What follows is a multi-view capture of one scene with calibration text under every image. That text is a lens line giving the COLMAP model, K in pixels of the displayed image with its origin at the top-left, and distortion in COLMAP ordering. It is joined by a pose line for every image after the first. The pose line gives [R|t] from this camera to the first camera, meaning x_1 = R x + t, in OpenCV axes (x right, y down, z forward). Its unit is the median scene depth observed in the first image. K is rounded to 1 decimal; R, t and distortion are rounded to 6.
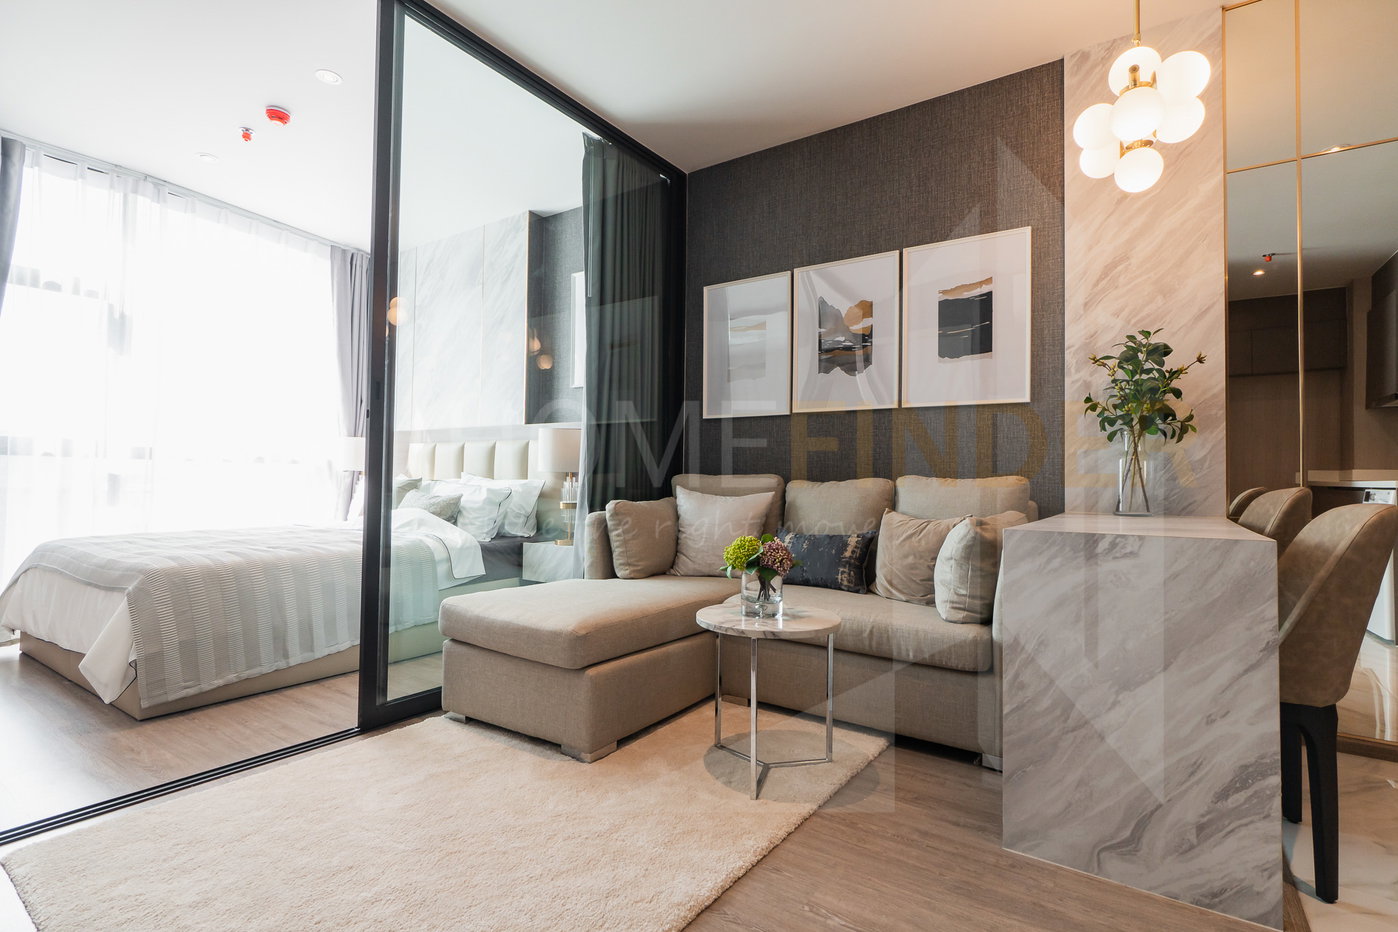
lens RADIAL K [[675.1, 0, 686.5], [0, 675.1, 464.8], [0, 0, 1]] dist [-0.004593, 0.000913]
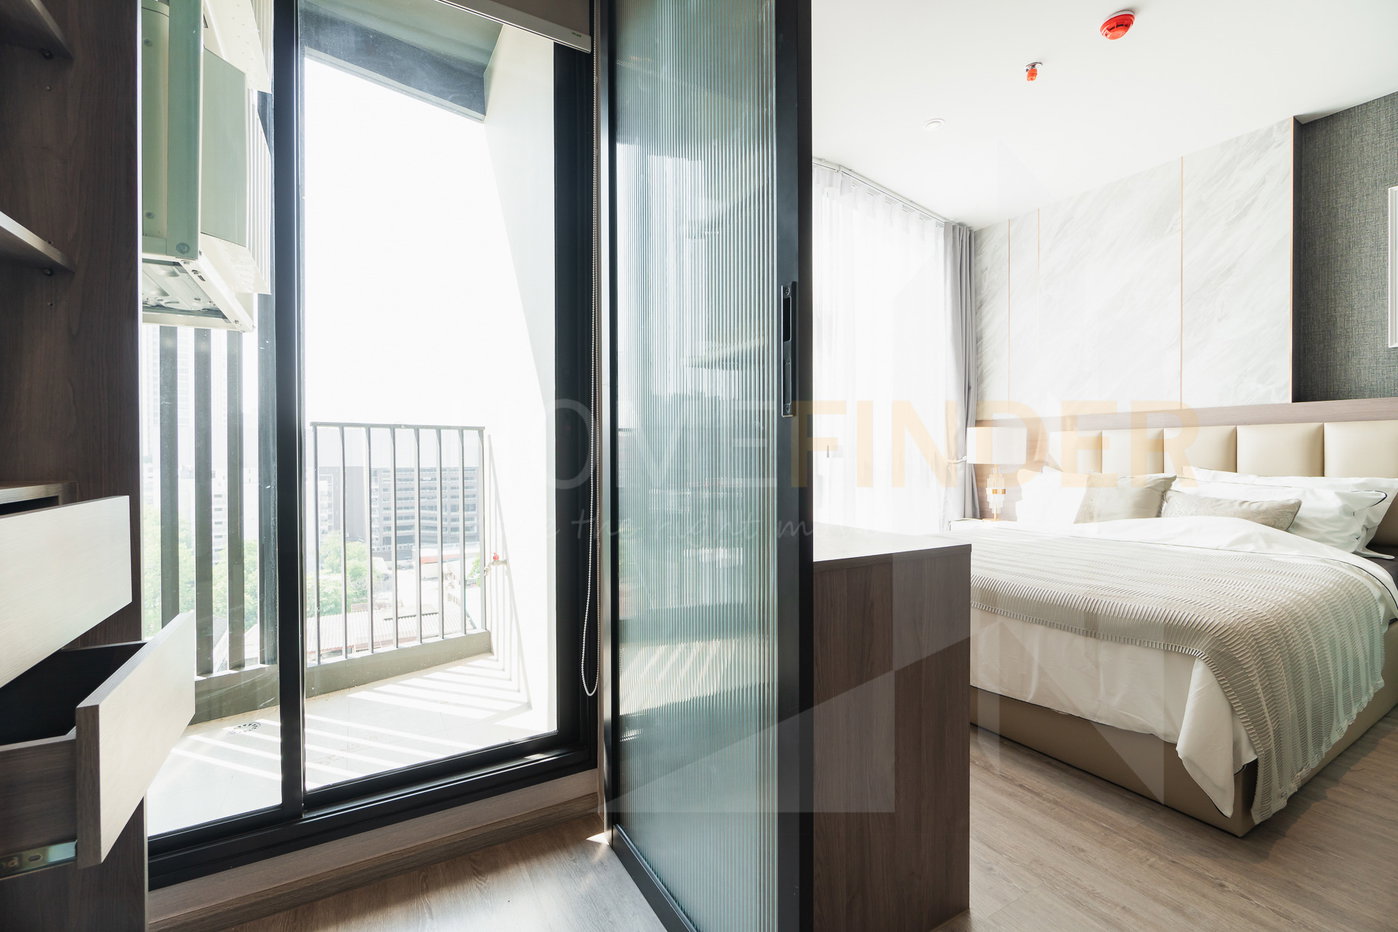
lens RADIAL K [[607.2, 0, 695.3], [0, 607.2, 461.3], [0, 0, 1]] dist [0.003876, -0.000293]
pose [[0.903790, -0.012732, -0.427787, -0.893433], [0.024717, 0.999442, 0.022474, -0.041962], [0.427262, -0.030886, 0.903600, 0.151426]]
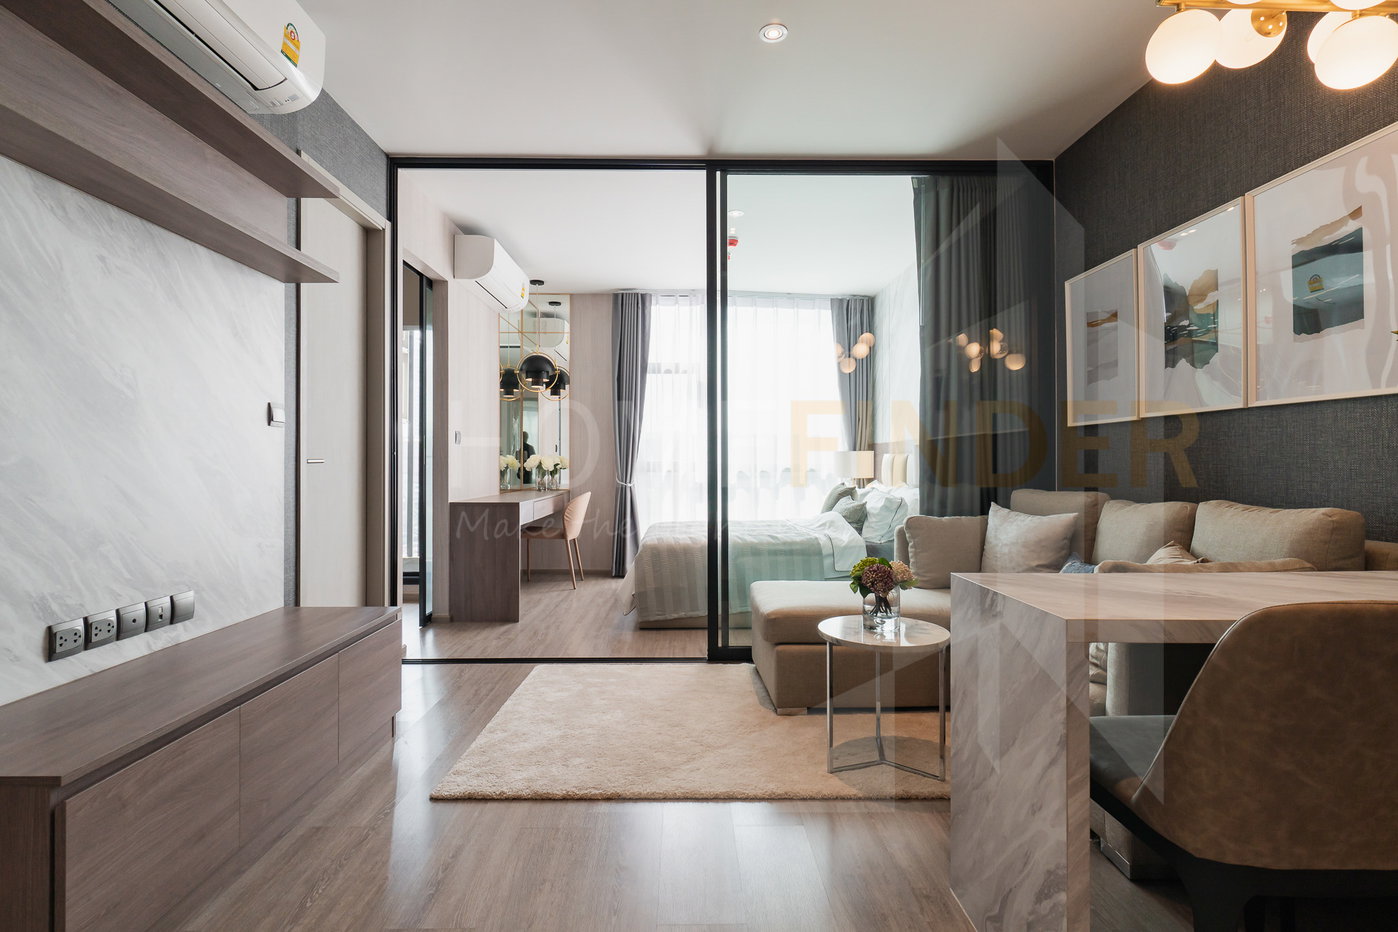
lens RADIAL K [[675.1, 0, 678.4], [0, 675.1, 461.7], [0, 0, 1]] dist [-0.004593, 0.000913]
pose [[0.574225, -0.020315, -0.818445, 0.627042], [0.030918, 0.999517, -0.003117, -0.046189], [0.818113, -0.023515, 0.574576, 0.059355]]
